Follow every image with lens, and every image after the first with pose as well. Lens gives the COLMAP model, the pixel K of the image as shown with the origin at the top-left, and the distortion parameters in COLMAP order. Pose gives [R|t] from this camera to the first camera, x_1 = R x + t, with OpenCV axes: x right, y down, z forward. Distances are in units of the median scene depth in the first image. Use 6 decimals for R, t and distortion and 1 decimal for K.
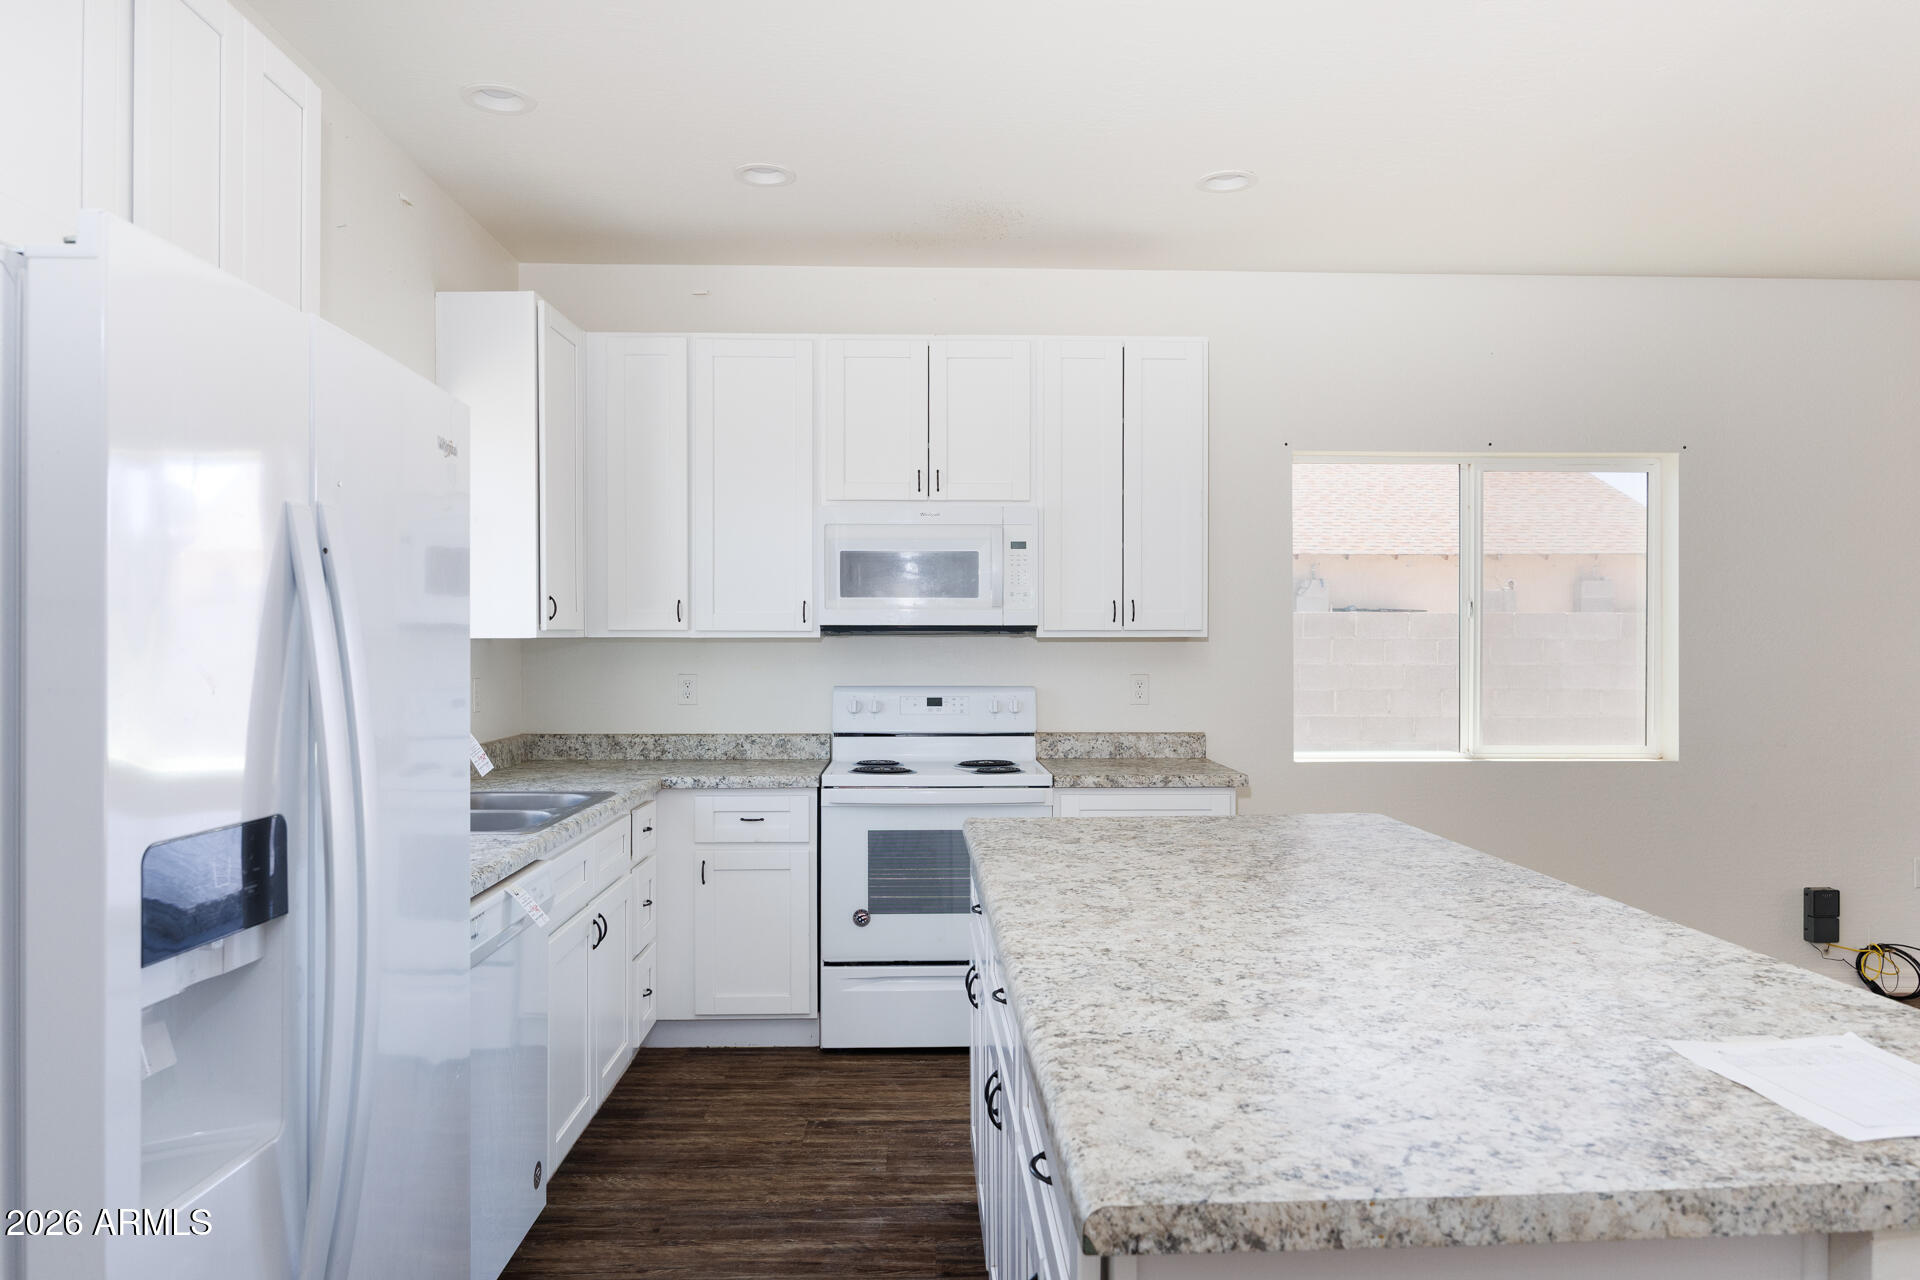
lens RADIAL K [[1280.6, 0, 960.0], [0, 1280.6, 640.0], [0, 0, 1]] dist [-0.001470, 0.001345]
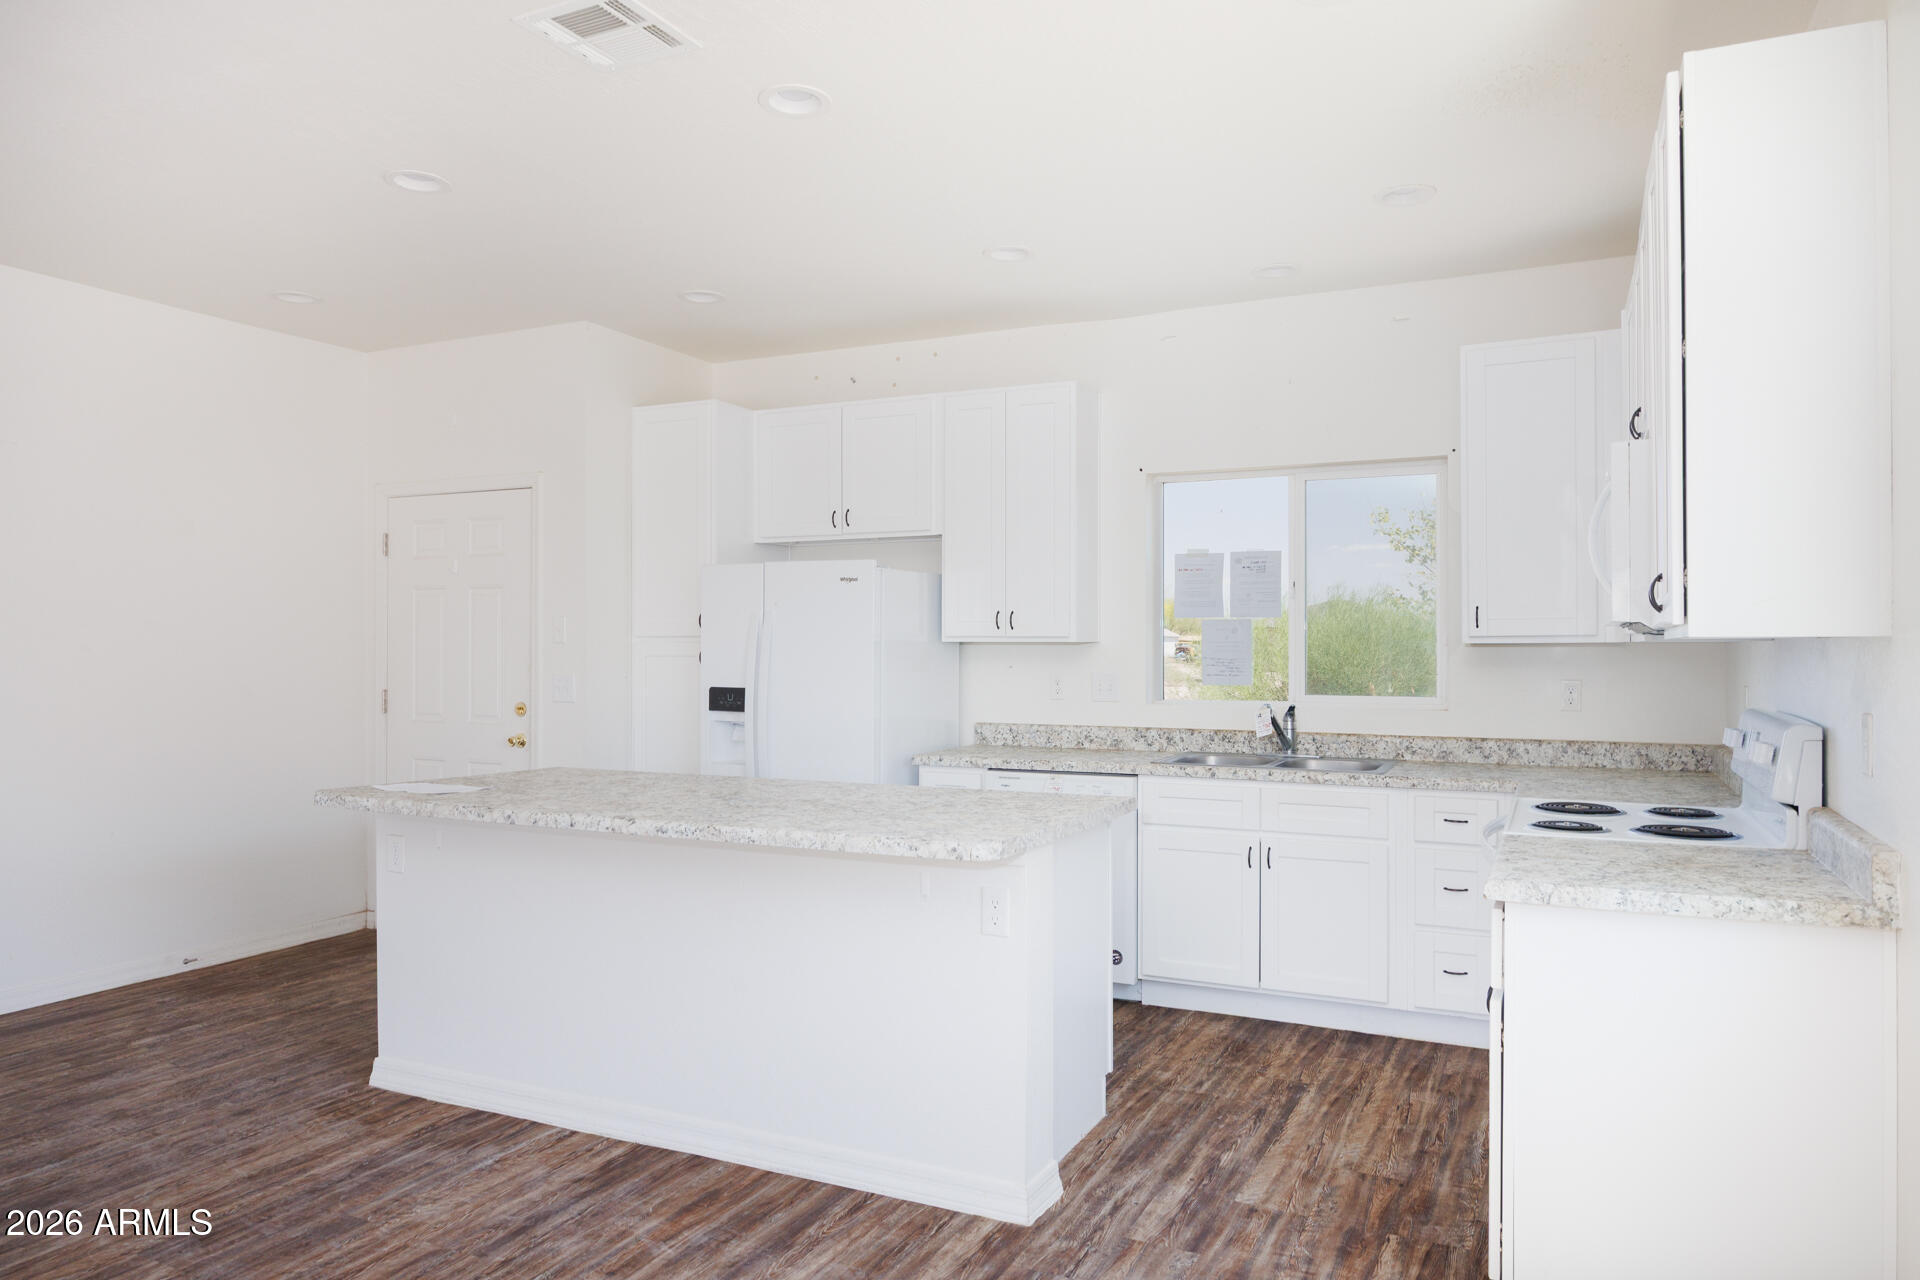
lens RADIAL K [[1268.3, 0, 960.0], [0, 1268.3, 640.0], [0, 0, 1]] dist [-0.003354, -0.001396]
pose [[-0.465344, -0.005678, -0.885112, 0.791831], [0.001290, 0.999974, -0.007093, 0.002502], [0.885129, -0.004442, -0.465325, 1.000520]]
